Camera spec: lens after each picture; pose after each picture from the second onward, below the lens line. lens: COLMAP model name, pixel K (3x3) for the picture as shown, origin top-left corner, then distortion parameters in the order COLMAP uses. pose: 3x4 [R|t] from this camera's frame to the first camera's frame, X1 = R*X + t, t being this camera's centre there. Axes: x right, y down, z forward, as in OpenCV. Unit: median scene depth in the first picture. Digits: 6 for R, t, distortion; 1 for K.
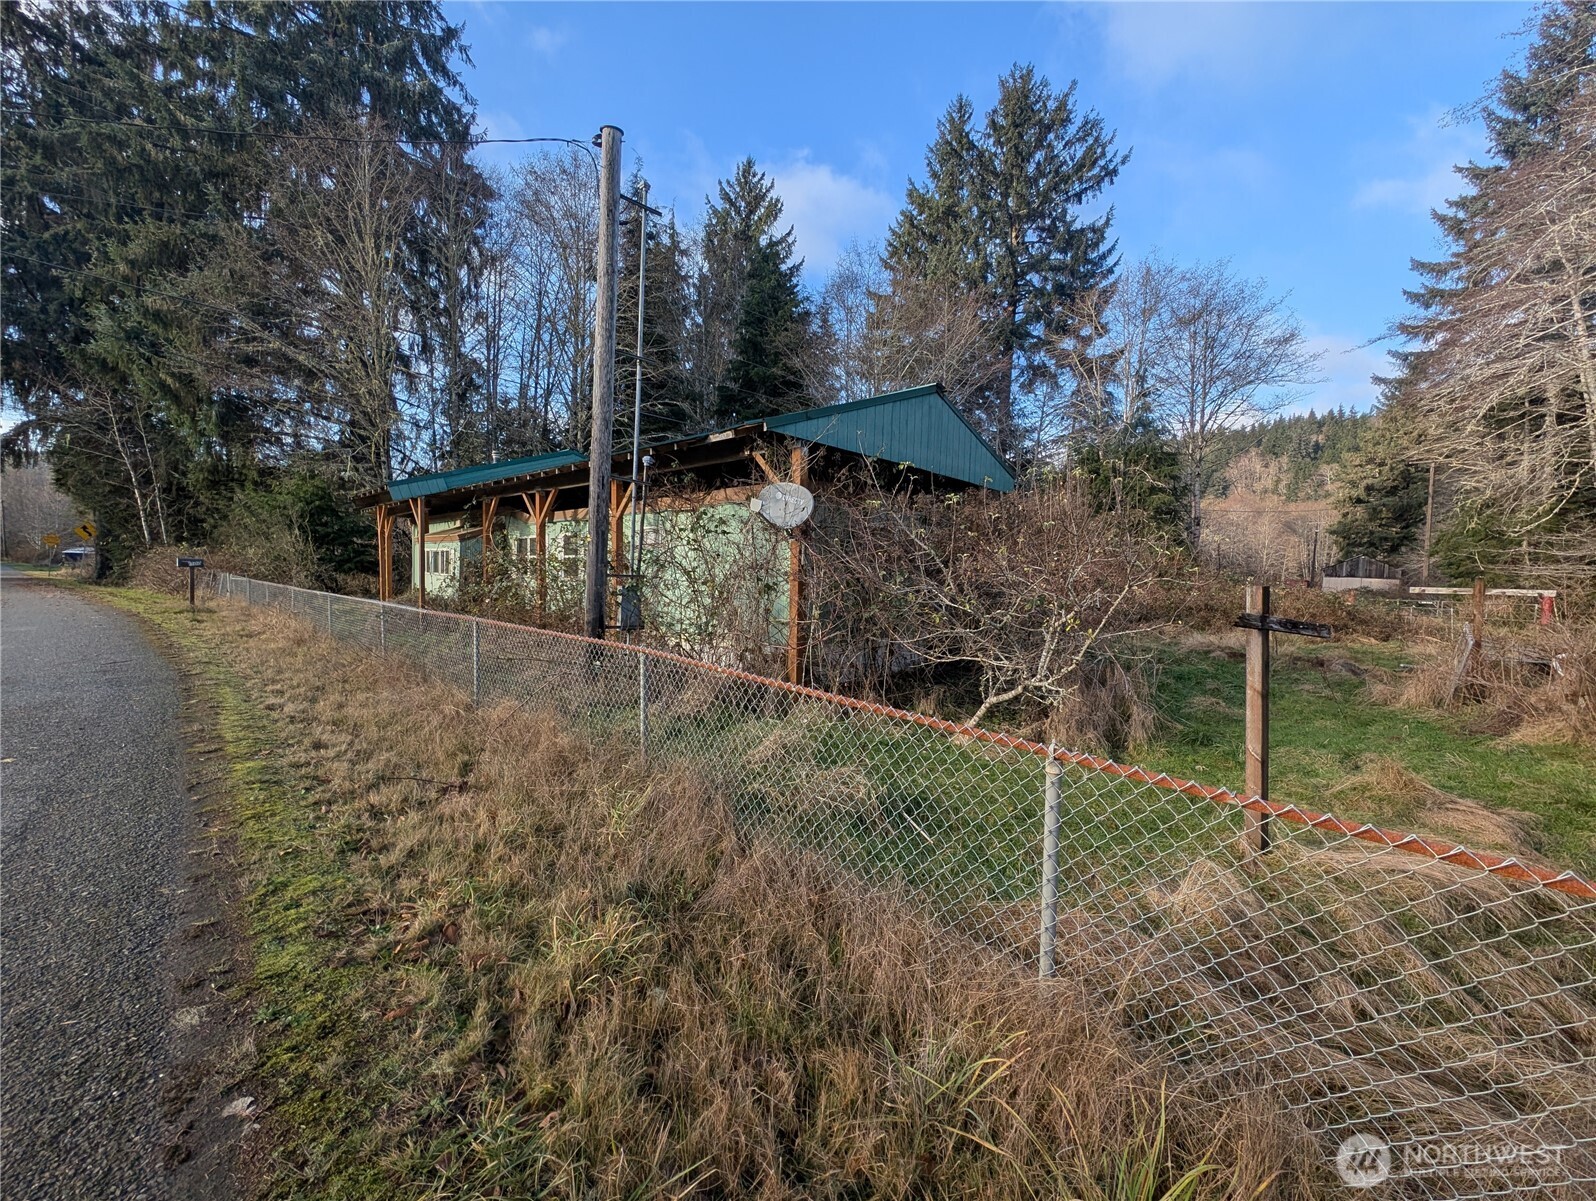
lens RADIAL K [[600.7, 0, 798.0], [0, 600.7, 600.5], [0, 0, 1]] dist [0.000128, -0.000415]
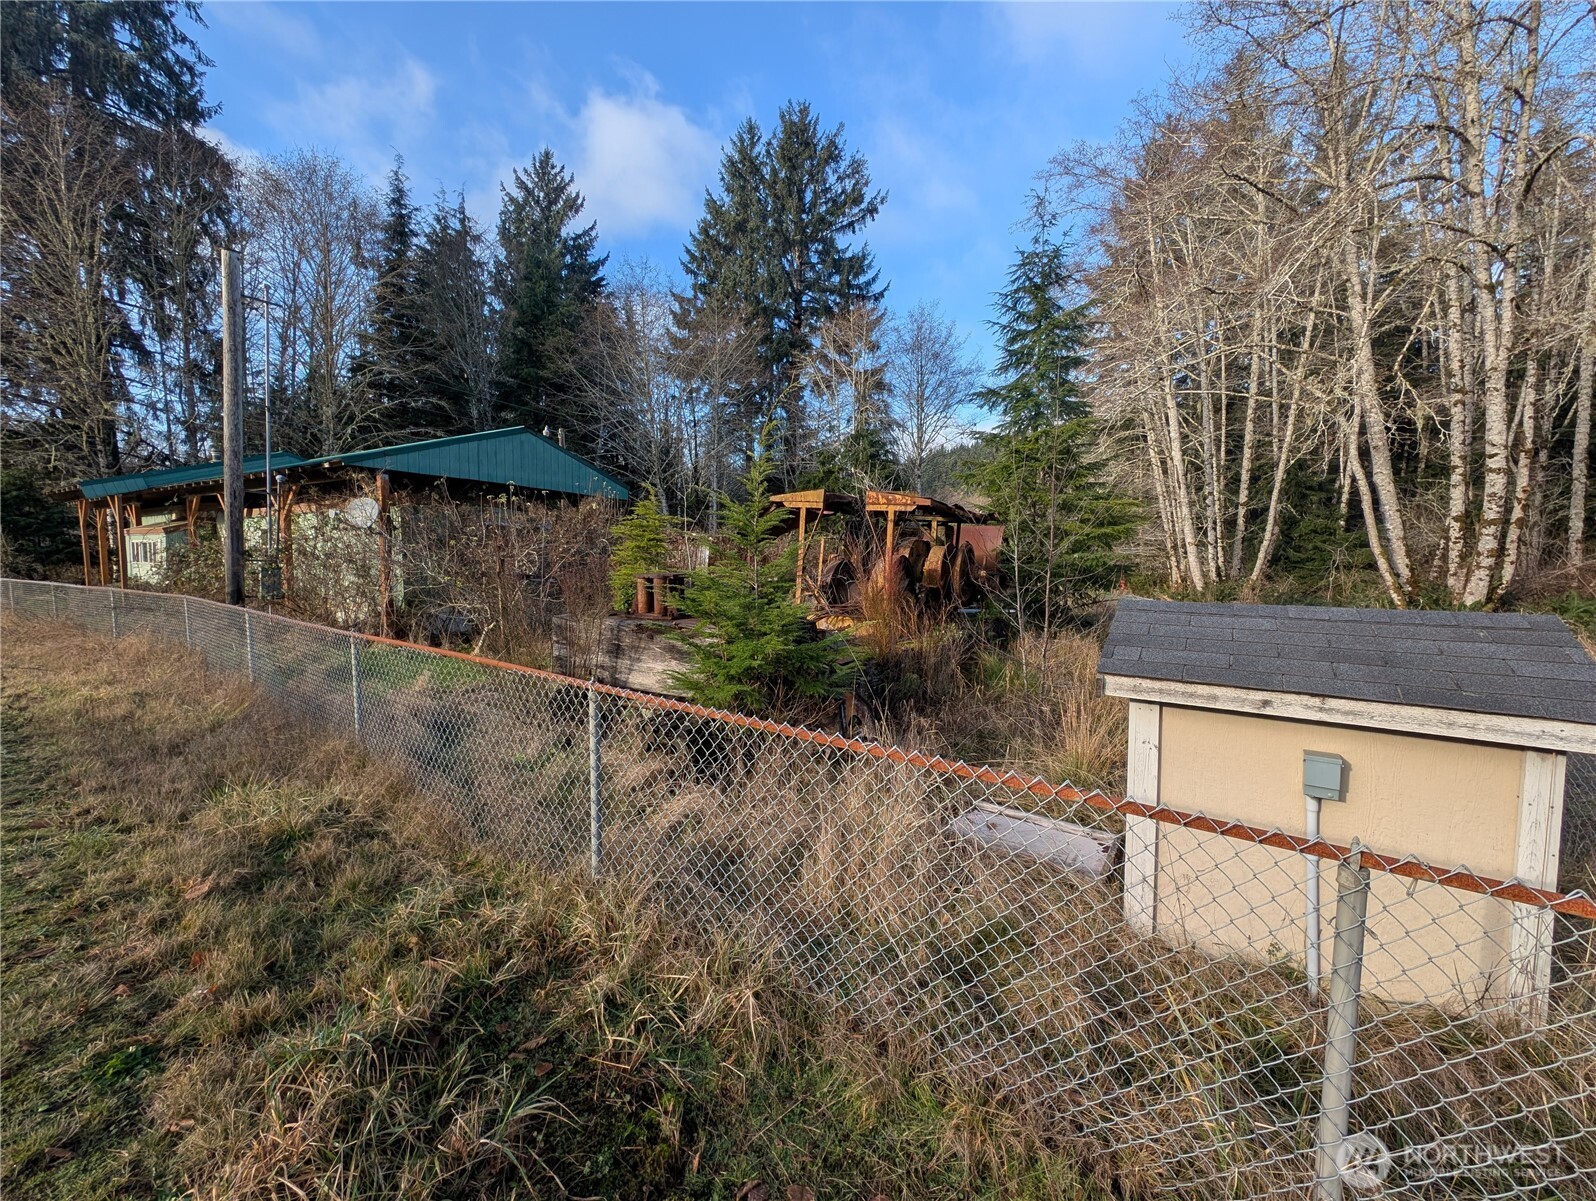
lens RADIAL K [[600.7, 0, 798.0], [0, 600.7, 600.5], [0, 0, 1]] dist [0.000128, -0.000415]
pose [[0.975300, -0.028141, 0.219085, 0.143673], [0.023170, 0.999413, 0.025224, 0.010869], [-0.219667, -0.019525, 0.975380, -0.151310]]
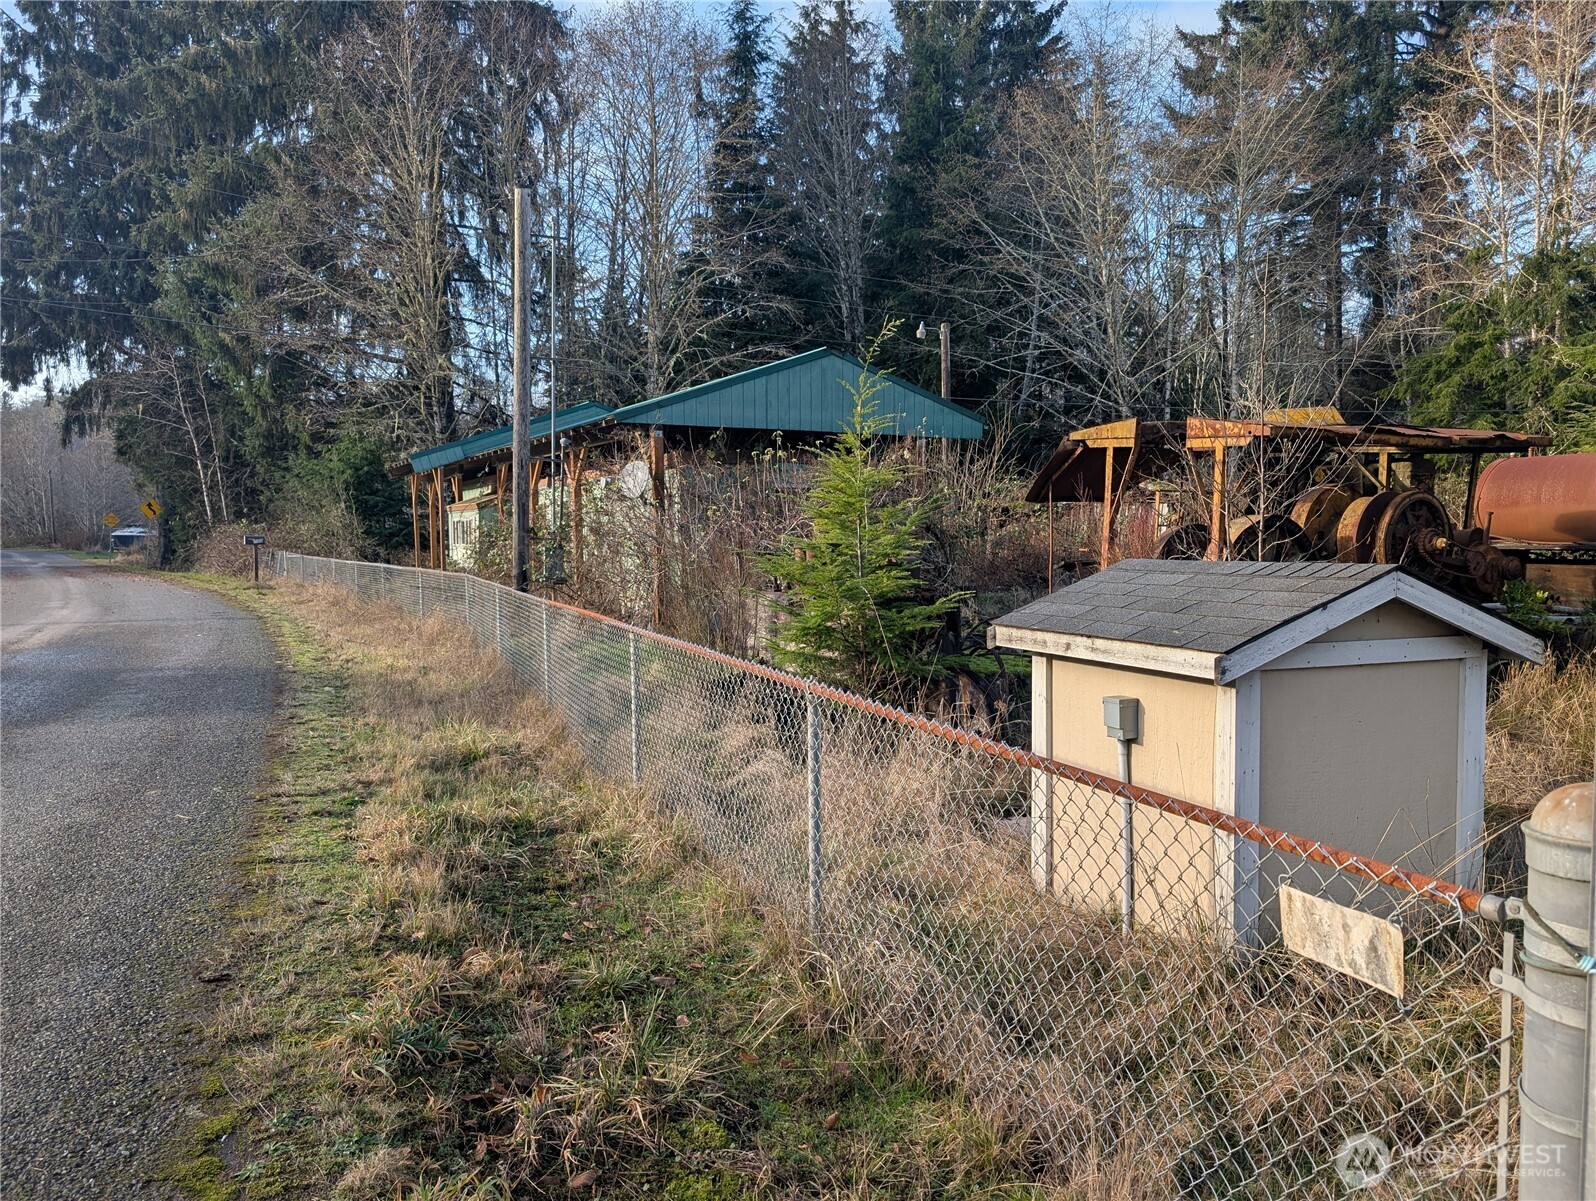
lens RADIAL K [[1146.1, 0, 824.8], [0, 1146.1, 596.9], [0, 0, 1]] dist [0.021008, -0.000929]
pose [[0.948715, -0.012597, -0.315881, 0.224205], [0.013830, 0.999903, 0.001660, 0.018695], [0.315830, -0.005943, 0.948797, -0.236036]]
